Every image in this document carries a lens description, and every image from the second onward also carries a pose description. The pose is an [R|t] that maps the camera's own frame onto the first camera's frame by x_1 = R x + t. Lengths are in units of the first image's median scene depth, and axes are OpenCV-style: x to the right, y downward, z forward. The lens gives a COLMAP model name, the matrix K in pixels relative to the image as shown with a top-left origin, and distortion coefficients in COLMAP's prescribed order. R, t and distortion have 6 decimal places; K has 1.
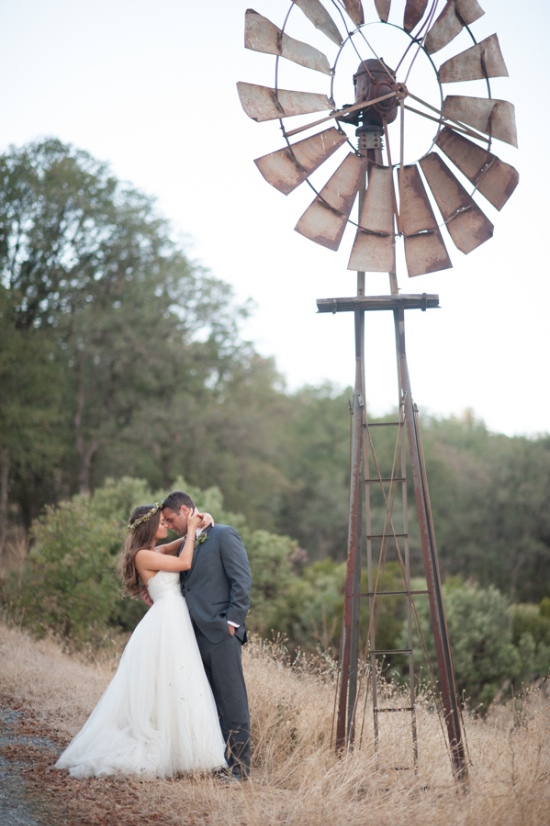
lens RADIAL K [[1985.3, 0, 275.0], [0, 1985.3, 413.0], [0, 0, 1]] dist [-0.134625, 0.059792]
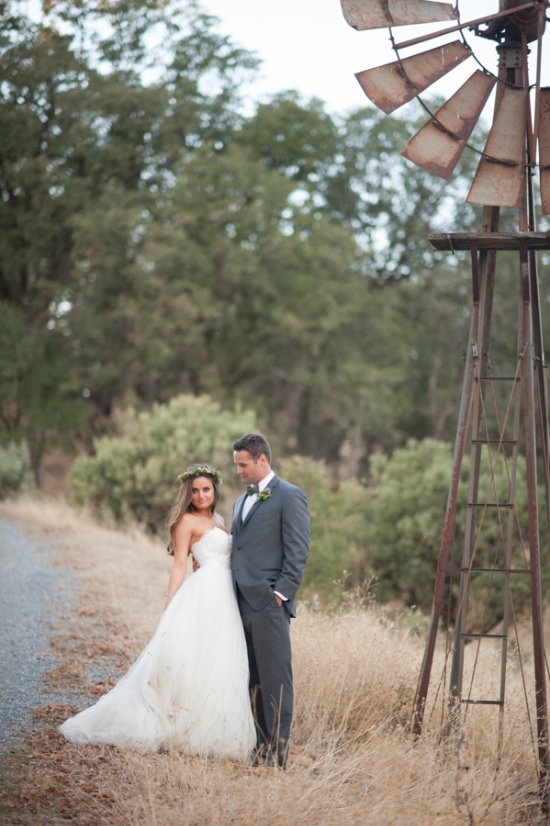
lens RADIAL K [[1985.3, 0, 275.0], [0, 1985.3, 413.0], [0, 0, 1]] dist [-0.134625, 0.059792]
pose [[0.973873, 0.055109, -0.220306, 0.152181], [-0.051671, 0.998436, 0.021344, 0.007237], [0.221138, -0.009403, 0.975197, 0.118353]]
